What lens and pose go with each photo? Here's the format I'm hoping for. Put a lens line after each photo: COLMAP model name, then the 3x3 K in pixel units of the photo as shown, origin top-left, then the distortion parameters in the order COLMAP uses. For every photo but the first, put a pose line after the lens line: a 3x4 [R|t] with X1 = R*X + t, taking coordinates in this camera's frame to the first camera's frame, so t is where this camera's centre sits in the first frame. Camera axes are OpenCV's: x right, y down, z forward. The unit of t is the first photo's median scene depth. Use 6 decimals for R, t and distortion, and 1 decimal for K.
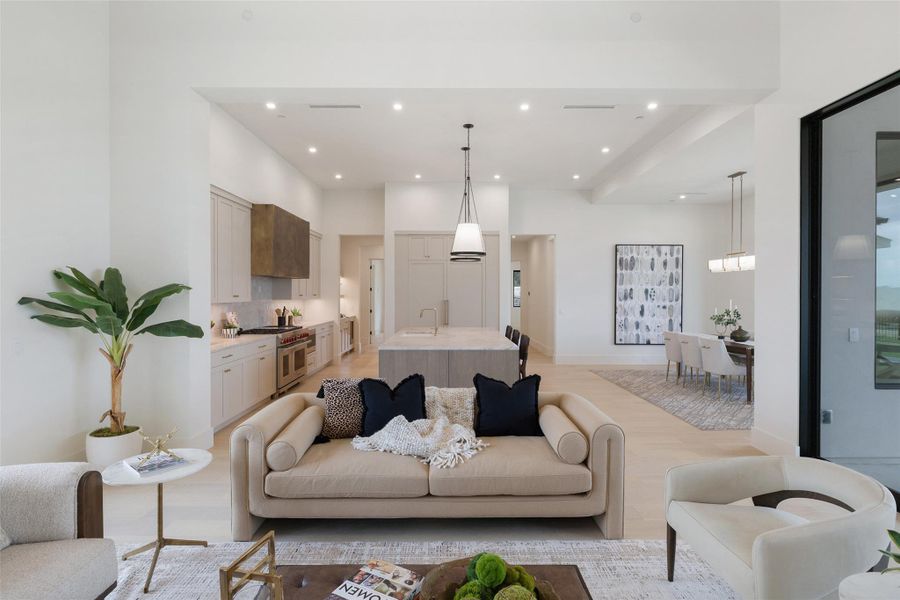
lens RADIAL K [[447.3, 0, 454.9], [0, 447.3, 294.3], [0, 0, 1]] dist [0.005553, 0.000751]
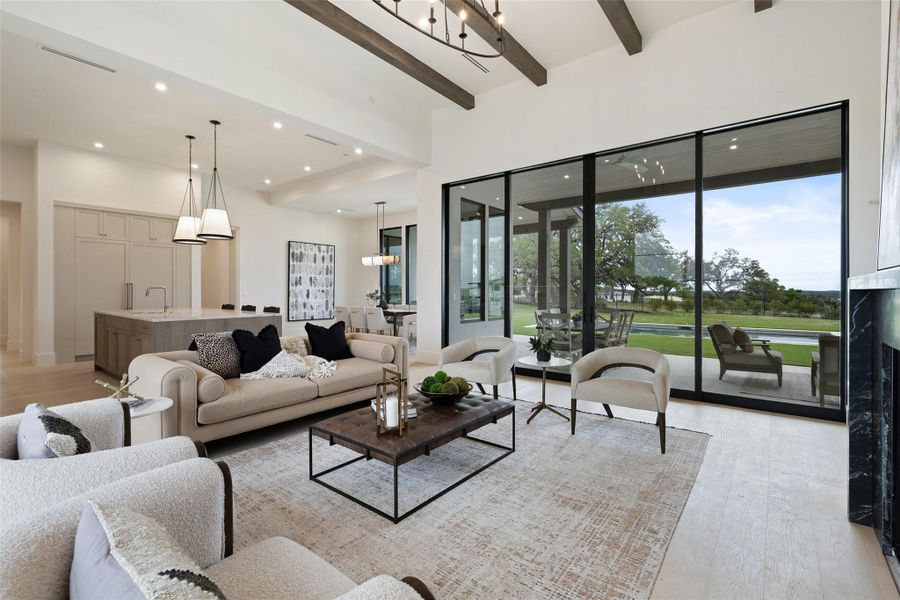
lens RADIAL K [[406.2, 0, 447.7], [0, 406.2, 293.0], [0, 0, 1]] dist [-0.013795, 0.000533]
pose [[0.628378, -0.005995, 0.777885, -0.240820], [0.002894, 0.999981, 0.005368, 0.028687], [-0.777903, -0.001122, 0.628384, -0.051139]]
